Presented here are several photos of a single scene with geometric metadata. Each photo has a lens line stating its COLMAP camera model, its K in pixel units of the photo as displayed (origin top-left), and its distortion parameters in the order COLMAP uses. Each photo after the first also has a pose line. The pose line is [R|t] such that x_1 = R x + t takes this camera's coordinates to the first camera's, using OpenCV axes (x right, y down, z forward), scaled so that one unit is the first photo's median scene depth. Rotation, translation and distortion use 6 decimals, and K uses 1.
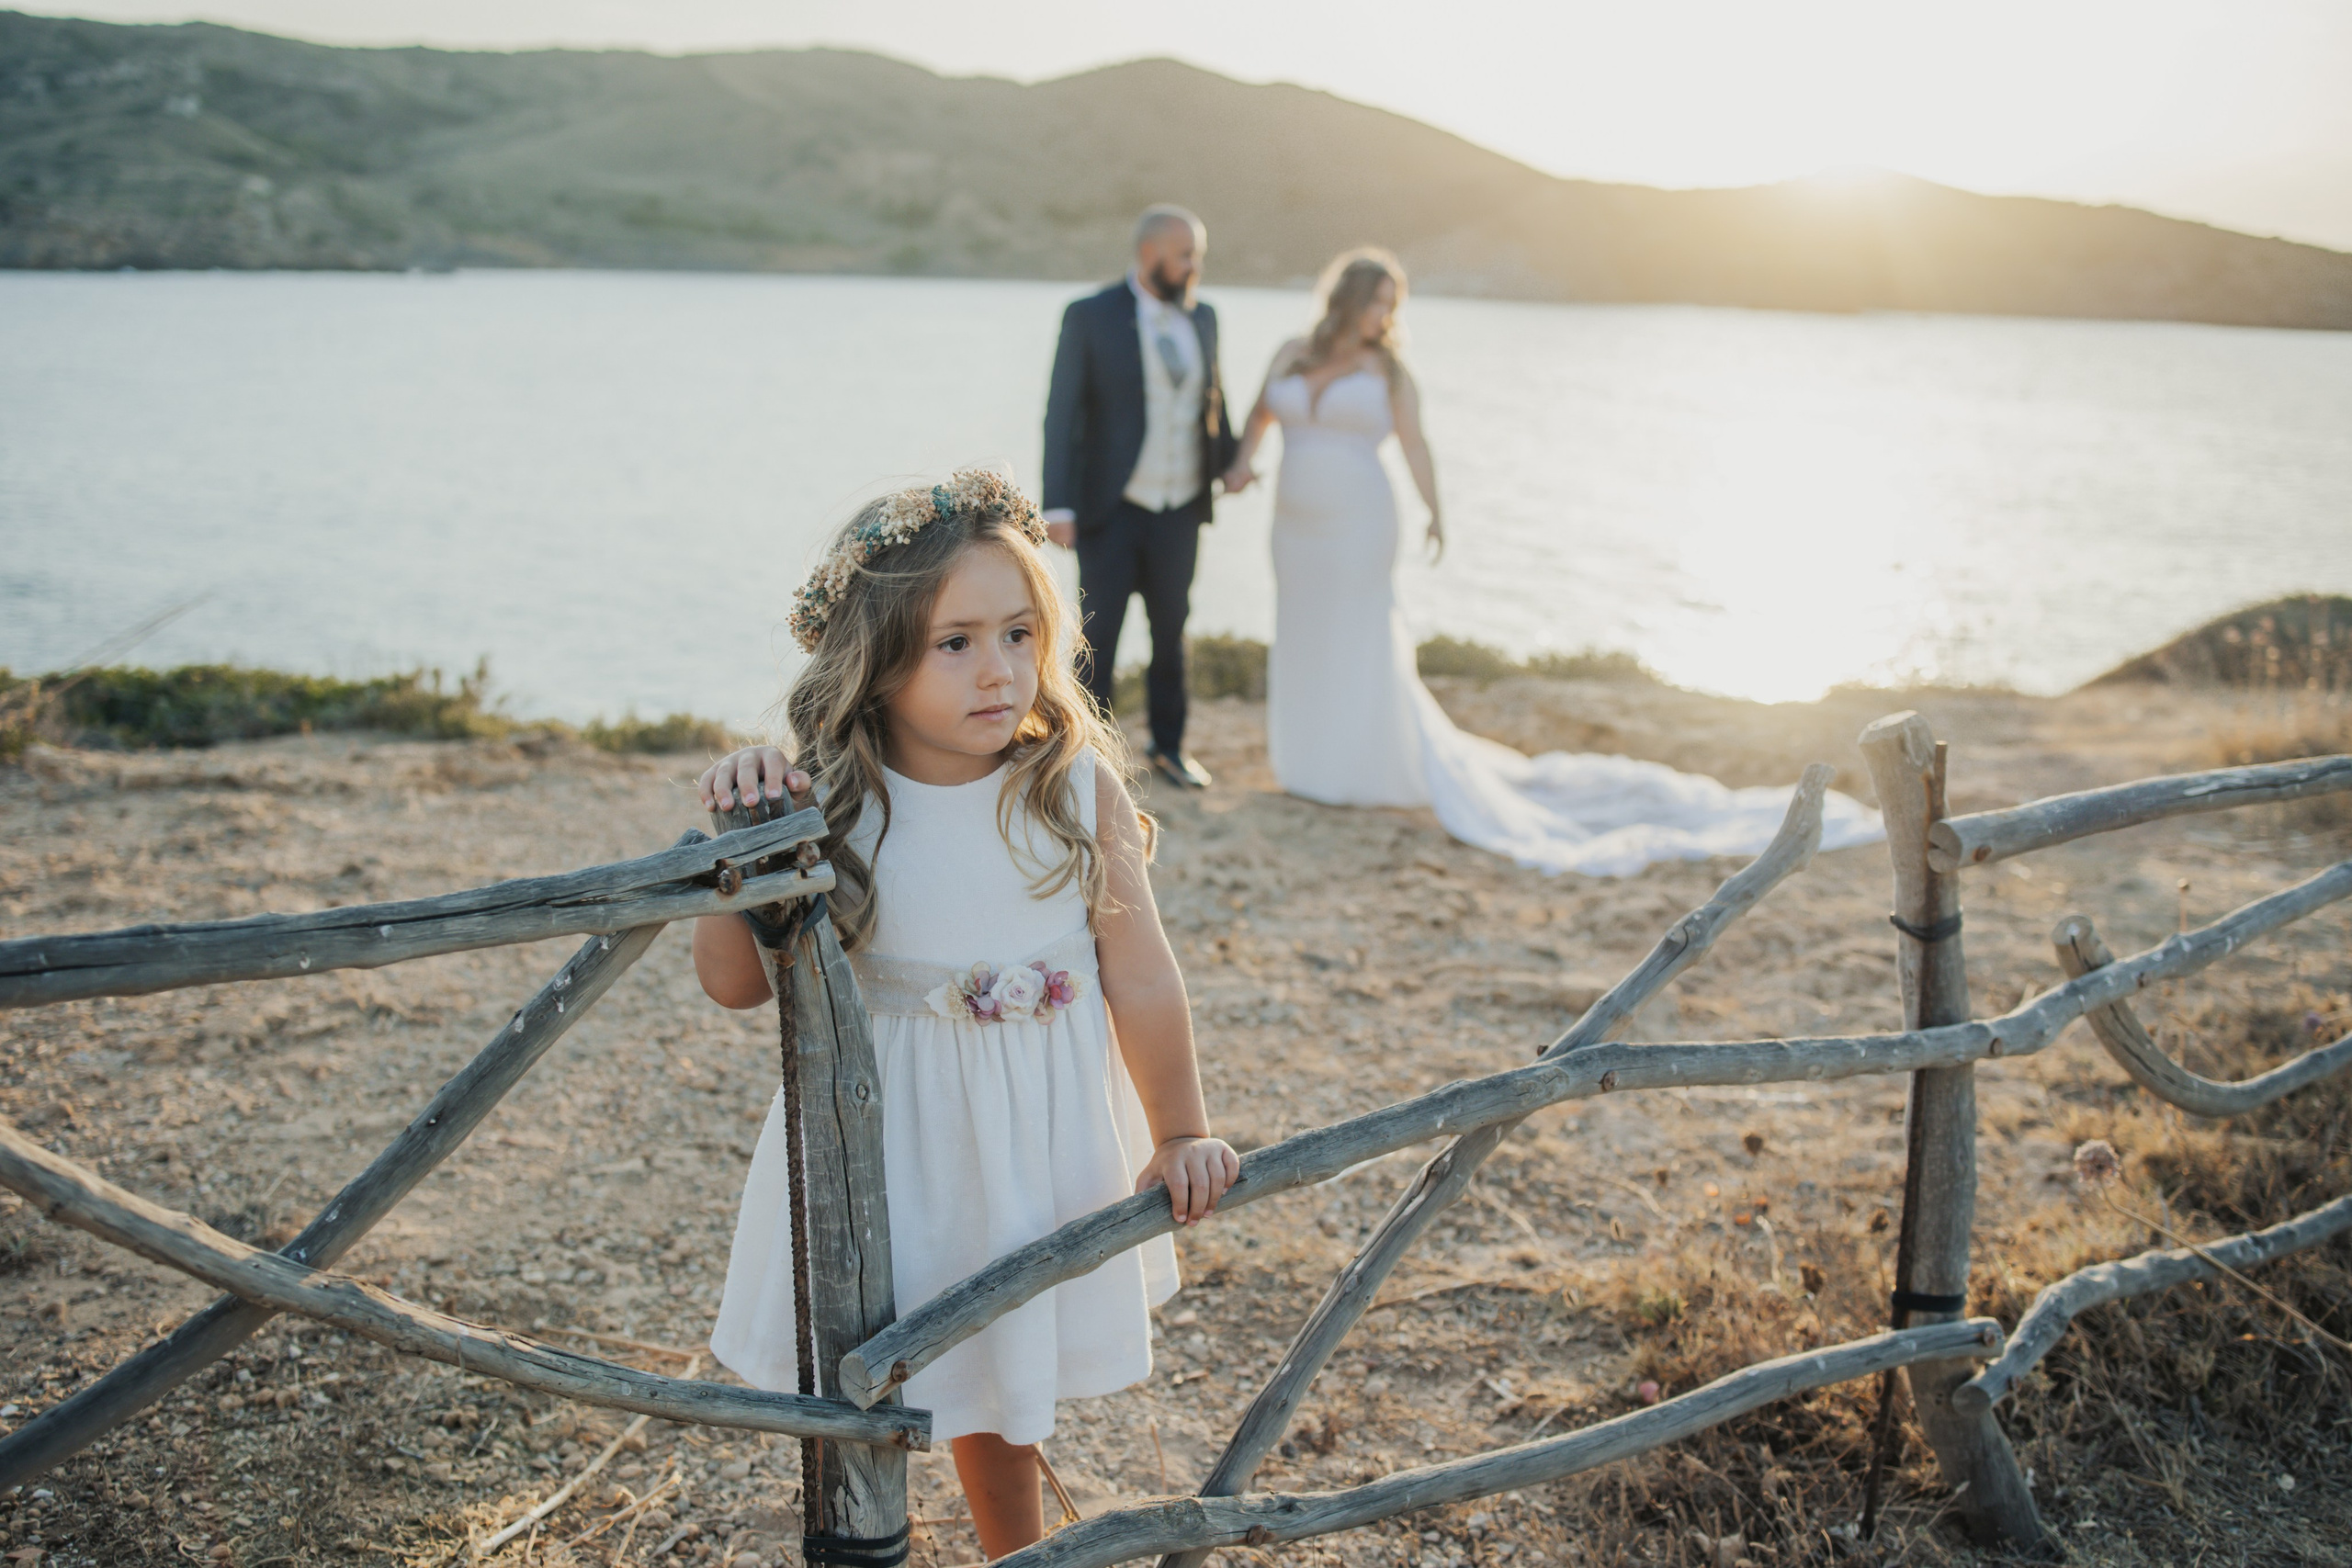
lens RADIAL K [[2381.0, 0, 1178.4], [0, 2381.0, 780.9], [0, 0, 1]] dist [-0.076488, 0.041097]
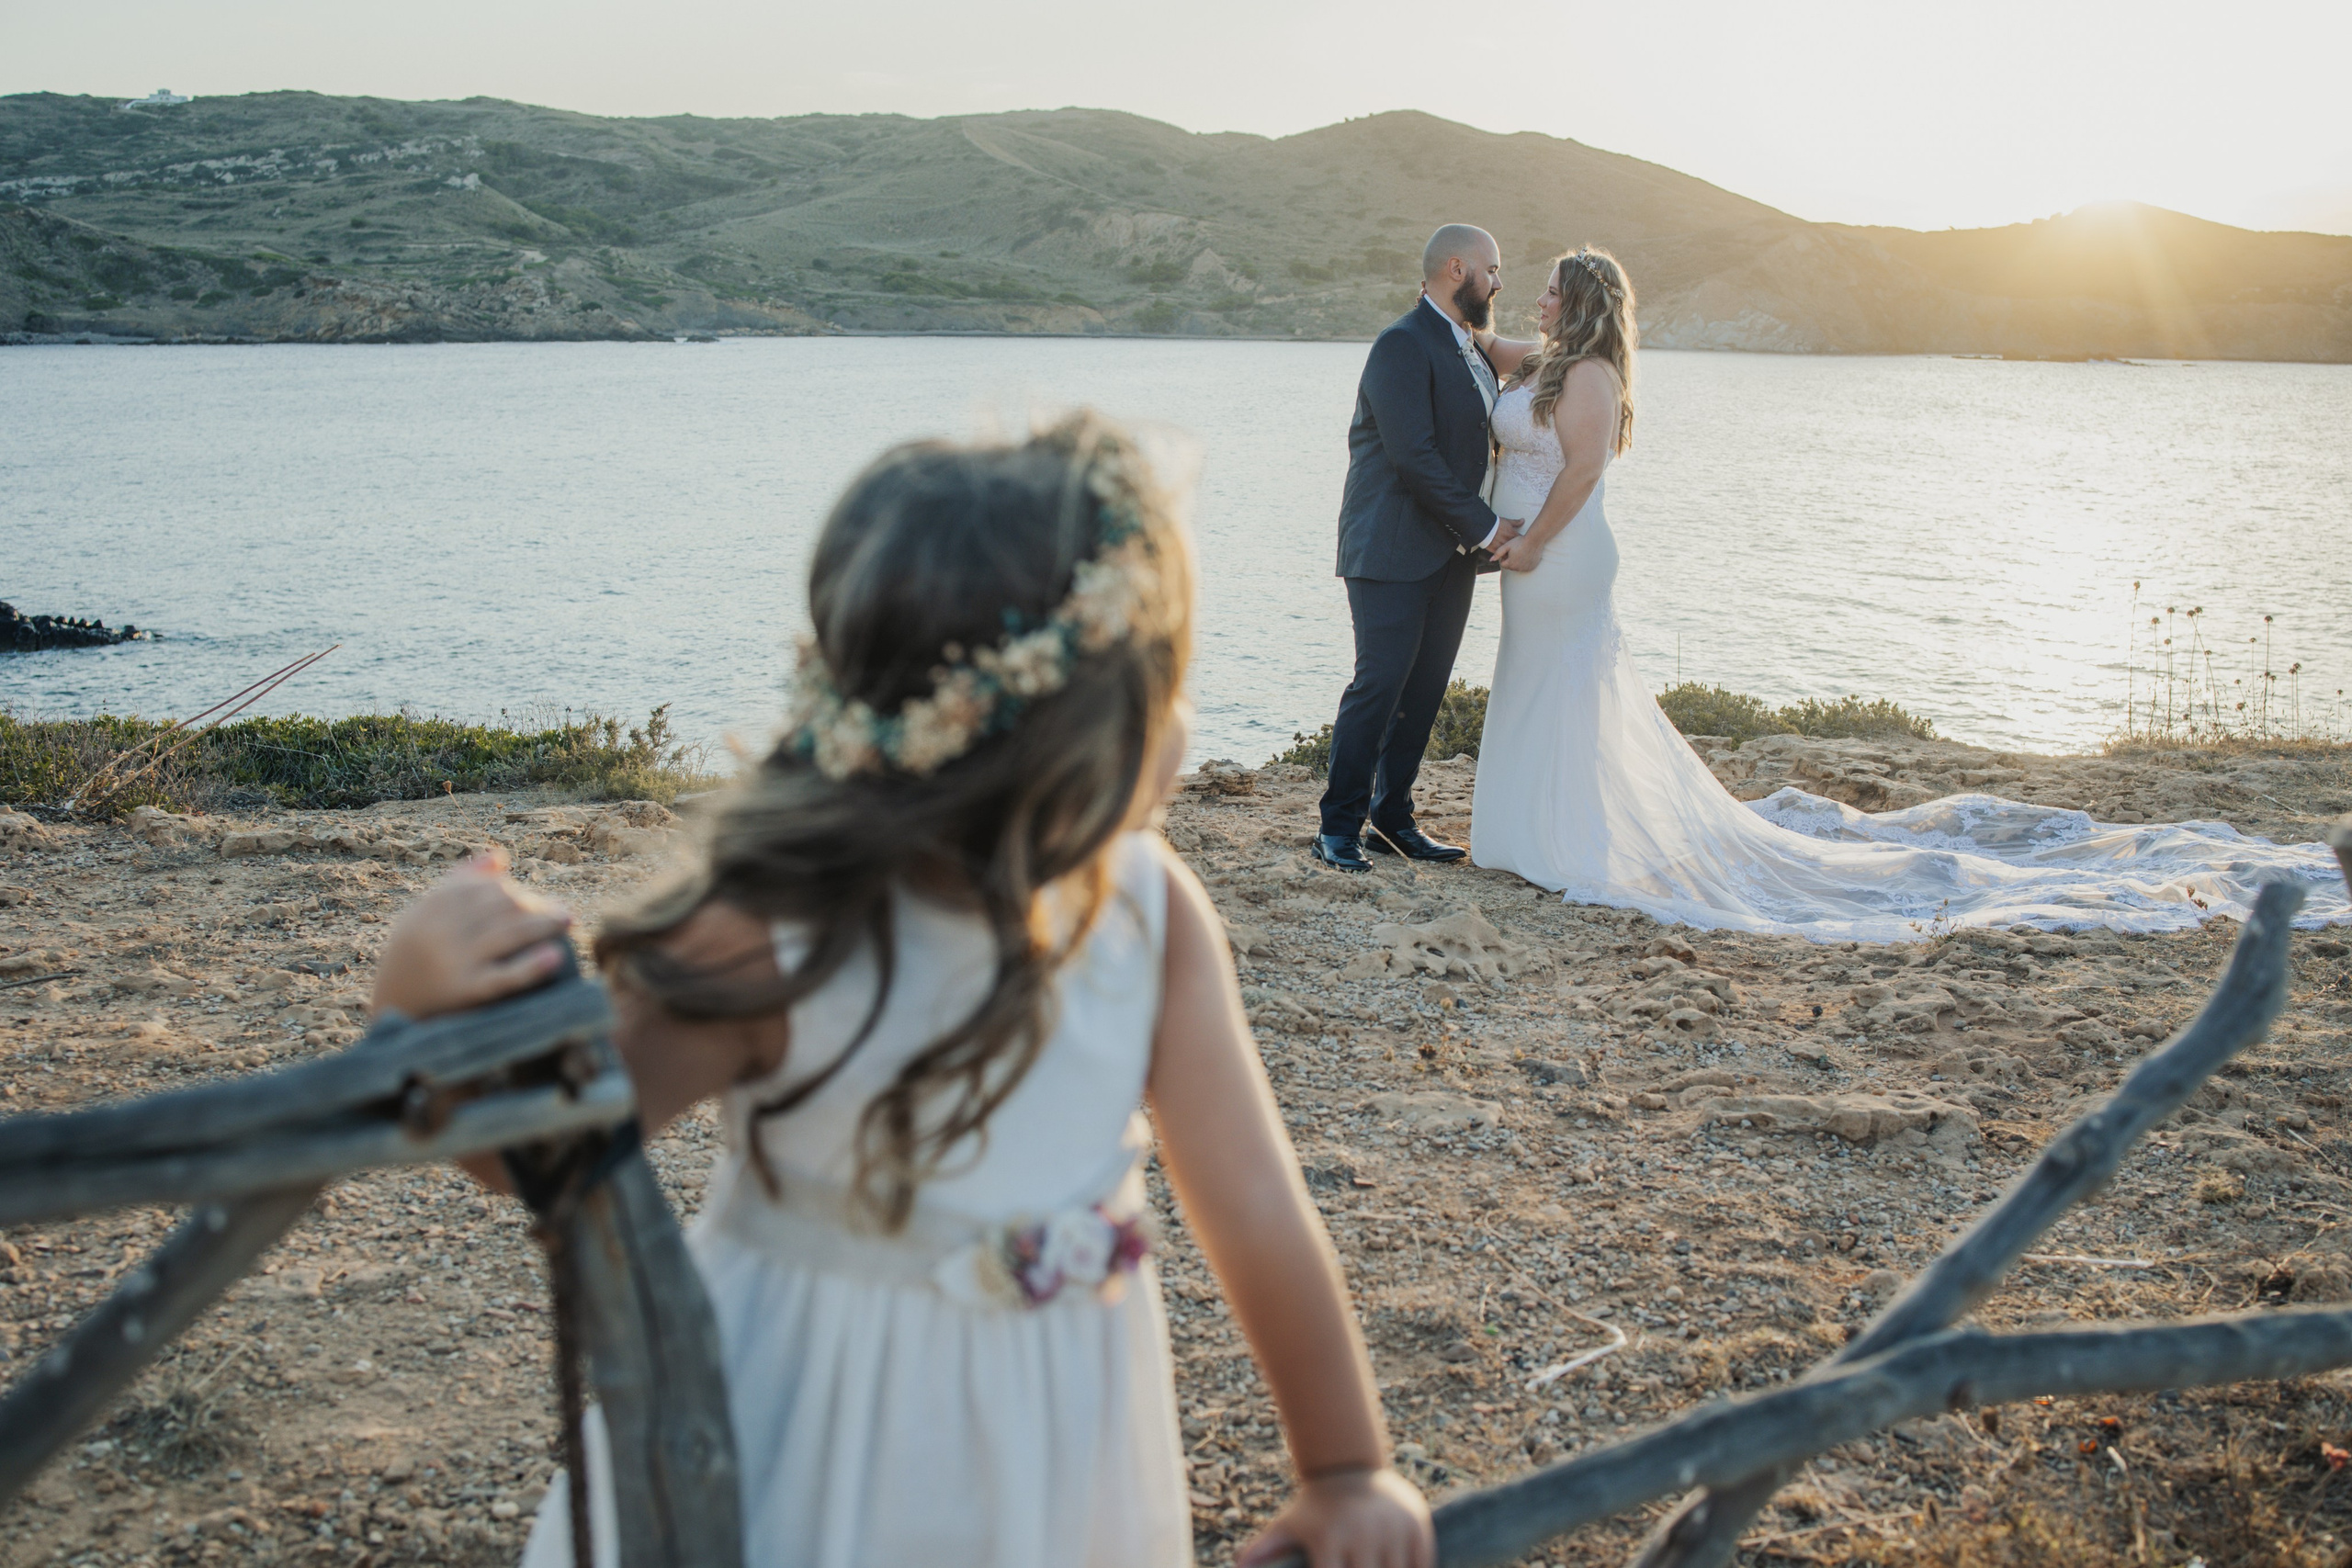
lens RADIAL K [[2366.3, 0, 1175.9], [0, 2366.3, 786.4], [0, 0, 1]] dist [-0.087264, 0.067604]
pose [[0.994542, 0.002921, -0.104296, 0.016720], [-0.004930, 0.999807, -0.019013, -0.008995], [0.104220, 0.019423, 0.994365, 0.154910]]
